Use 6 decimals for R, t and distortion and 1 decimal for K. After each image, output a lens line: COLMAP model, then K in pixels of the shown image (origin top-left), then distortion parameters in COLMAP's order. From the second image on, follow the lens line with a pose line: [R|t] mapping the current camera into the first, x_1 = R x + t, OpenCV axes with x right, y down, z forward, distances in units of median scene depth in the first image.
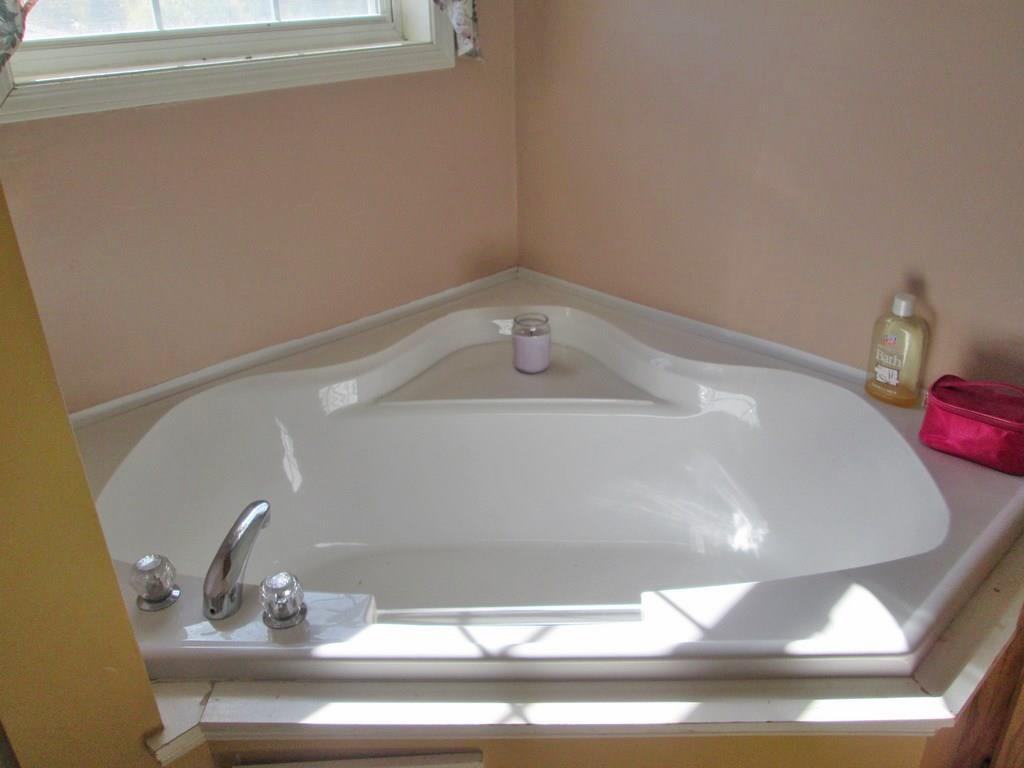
lens RADIAL K [[841.2, 0, 514.1], [0, 841.2, 388.7], [0, 0, 1]] dist [-0.058349, 0.028905]
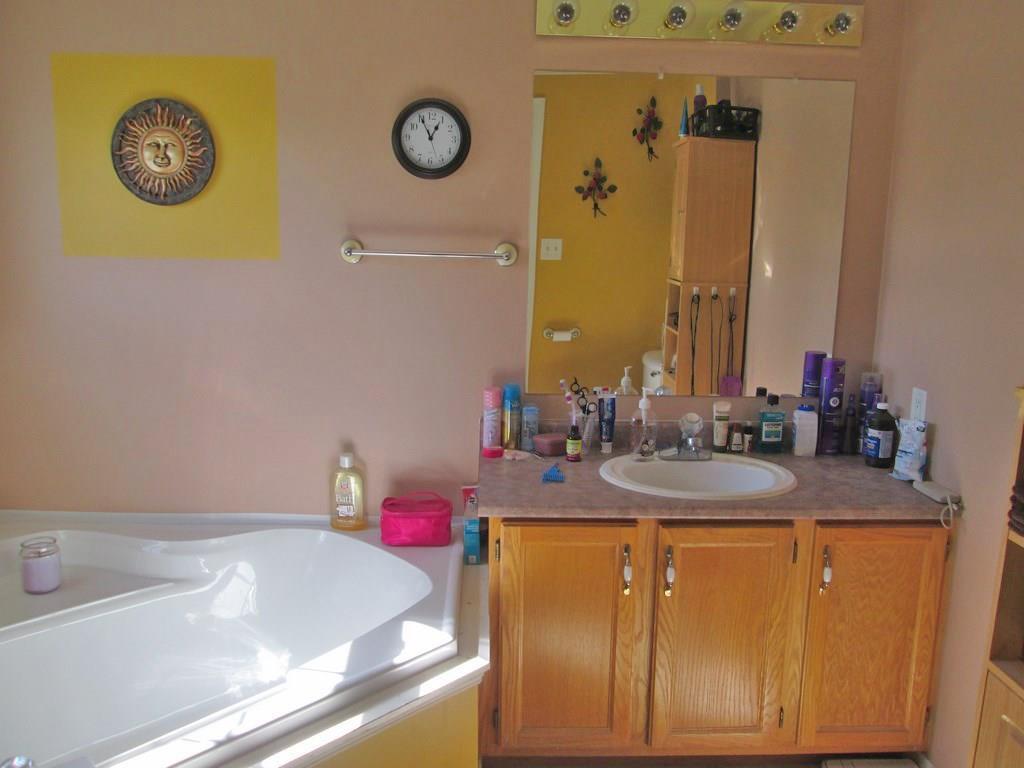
lens RADIAL K [[841.2, 0, 511.2], [0, 841.2, 382.5], [0, 0, 1]] dist [-0.058349, 0.028905]
pose [[0.670908, -0.094686, 0.735471, -0.420540], [0.297201, 0.943005, -0.149707, 0.079394], [-0.679377, 0.319023, 0.660811, -0.233238]]
